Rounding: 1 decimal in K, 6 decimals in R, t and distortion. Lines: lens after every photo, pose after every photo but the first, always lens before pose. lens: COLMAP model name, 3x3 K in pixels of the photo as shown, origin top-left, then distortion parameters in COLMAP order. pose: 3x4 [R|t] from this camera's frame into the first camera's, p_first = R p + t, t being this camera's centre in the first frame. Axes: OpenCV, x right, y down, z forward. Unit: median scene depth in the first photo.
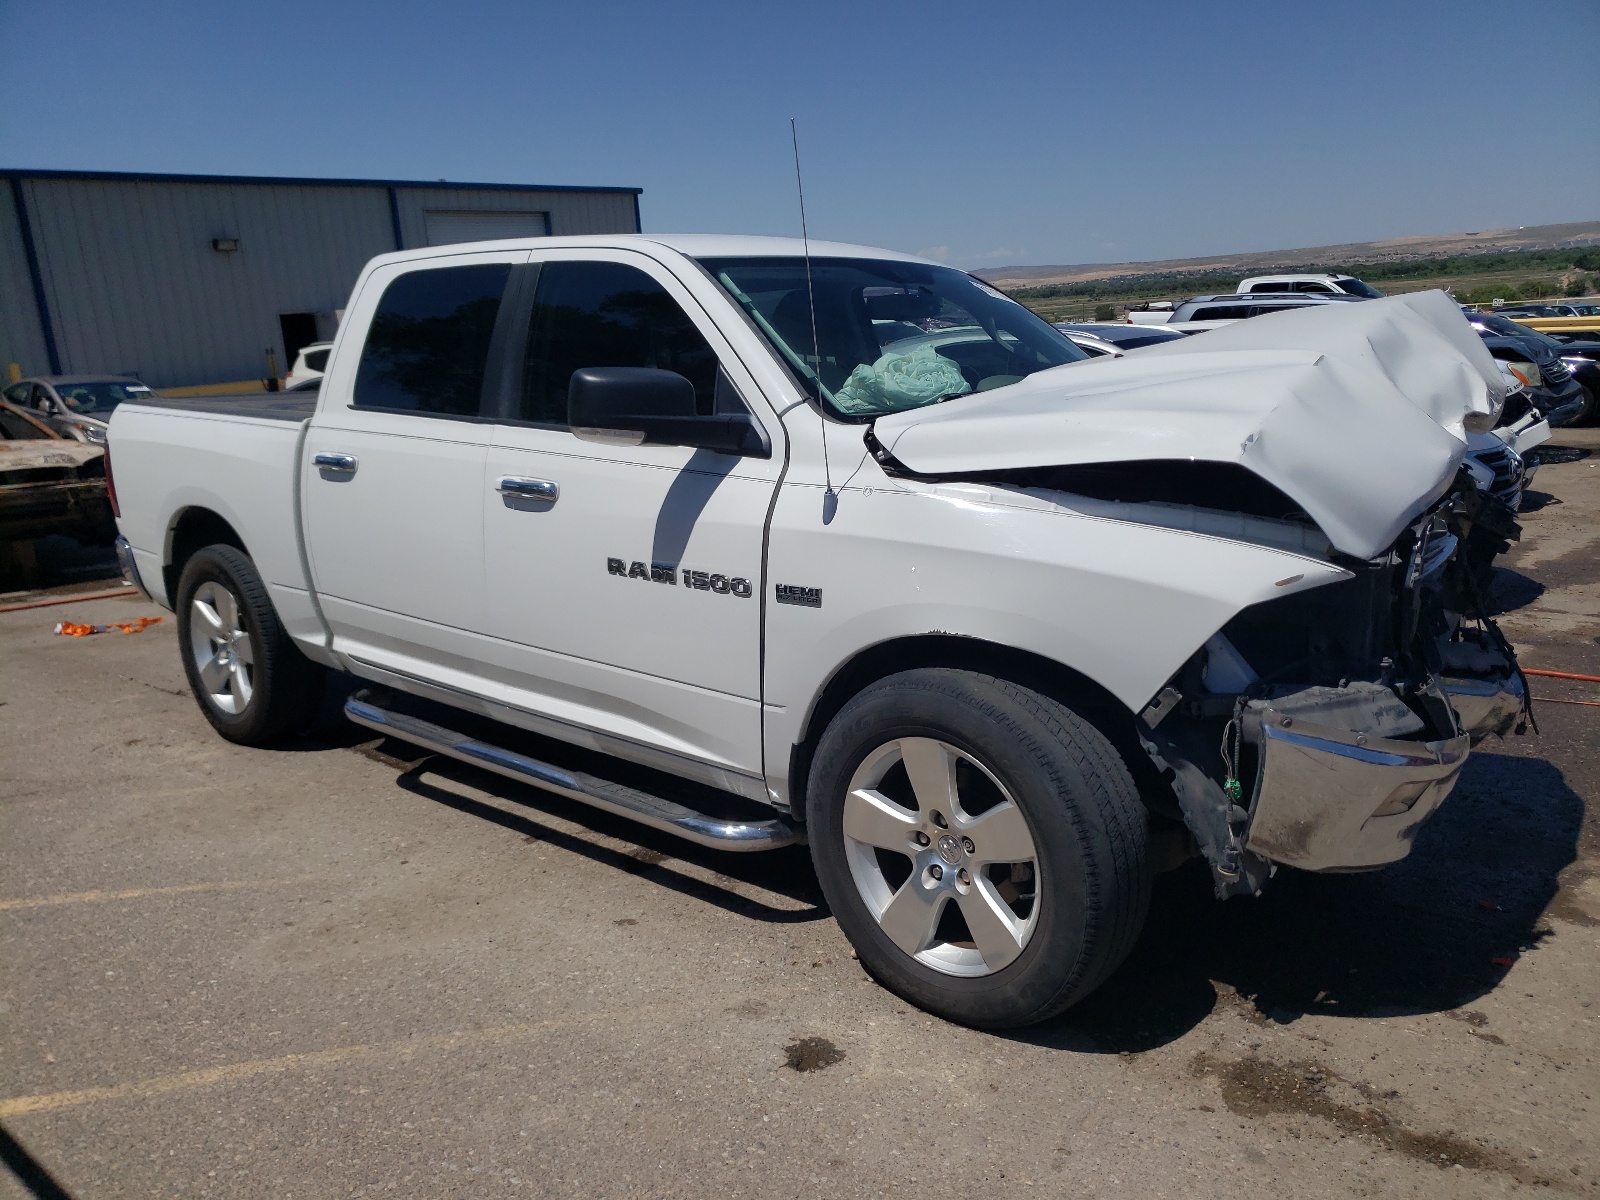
lens RADIAL K [[1229.8, 0, 800.0], [0, 1229.8, 600.0], [0, 0, 1]] dist [0.013451, 0.004309]
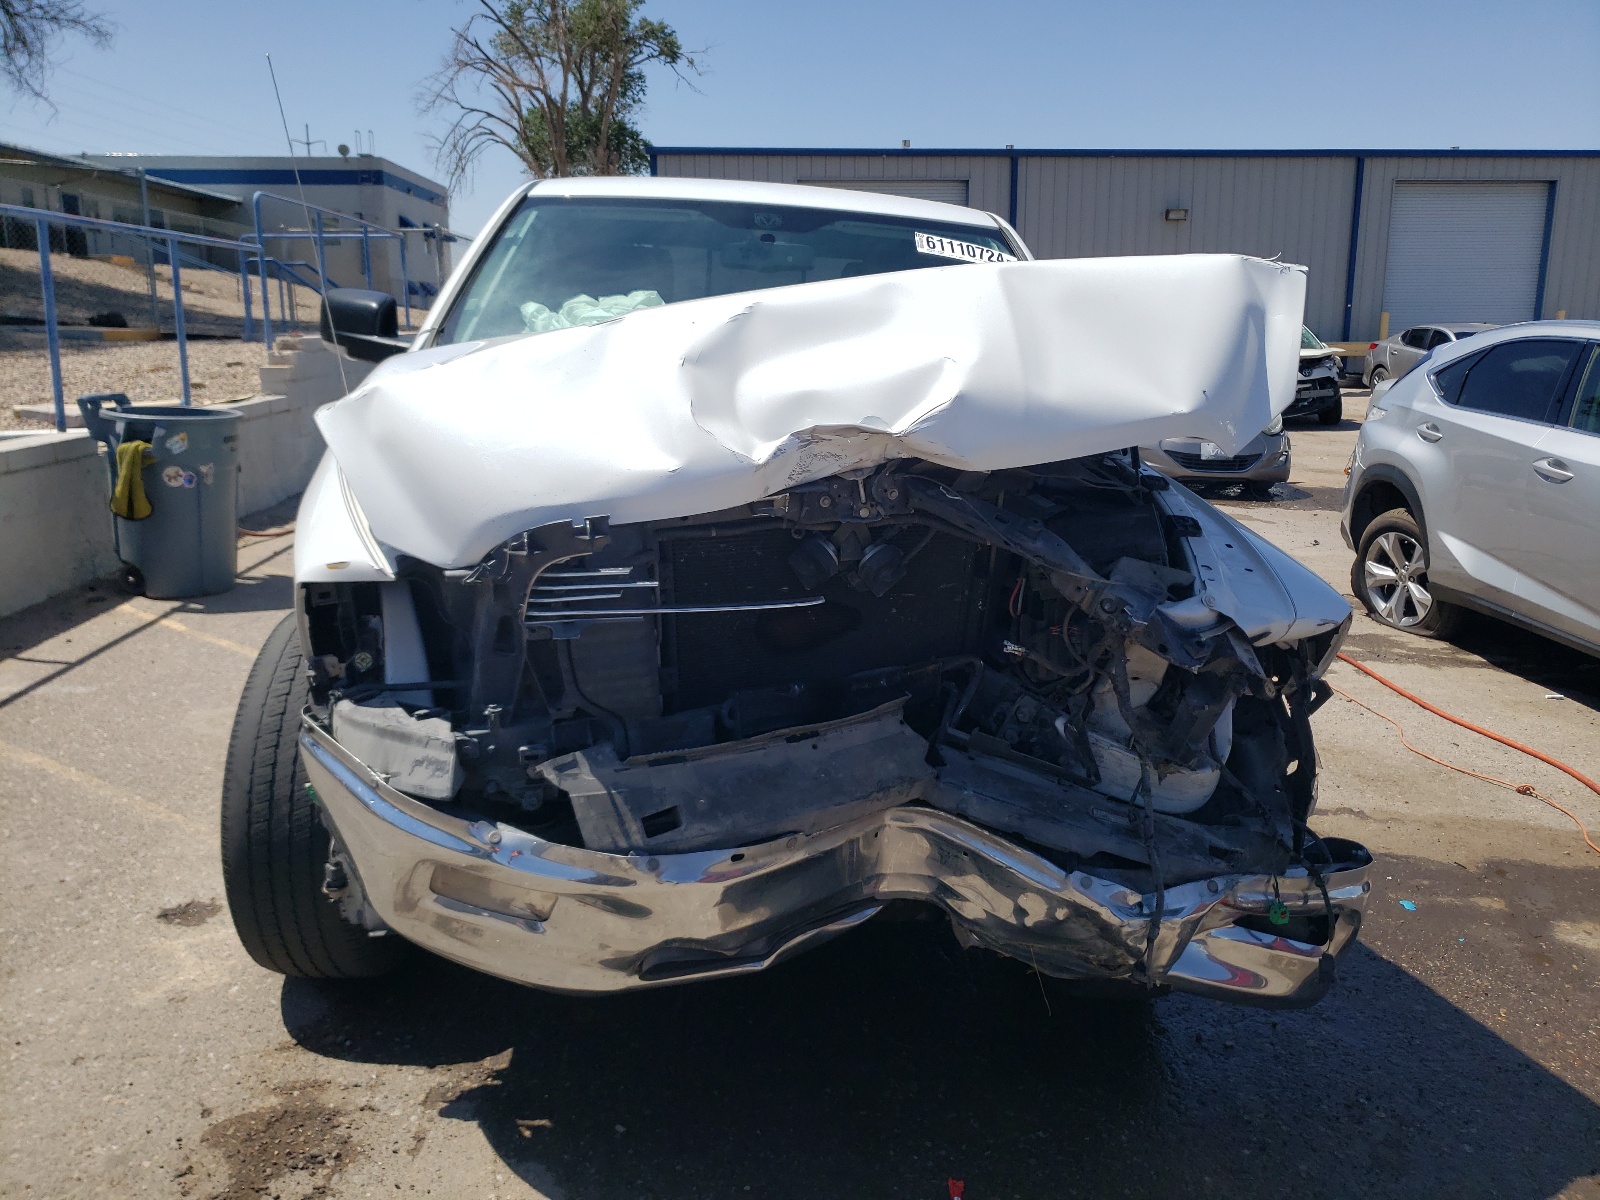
lens RADIAL K [[1254.8, 0, 965.8], [0, 1254.8, 597.5], [0, 0, 1]] dist [0.004700, 0.002220]
pose [[0.704376, 0.212687, -0.677214, 1.160121], [-0.207382, 0.974090, 0.090224, -0.143734], [0.678857, 0.076891, 0.730234, 0.613646]]
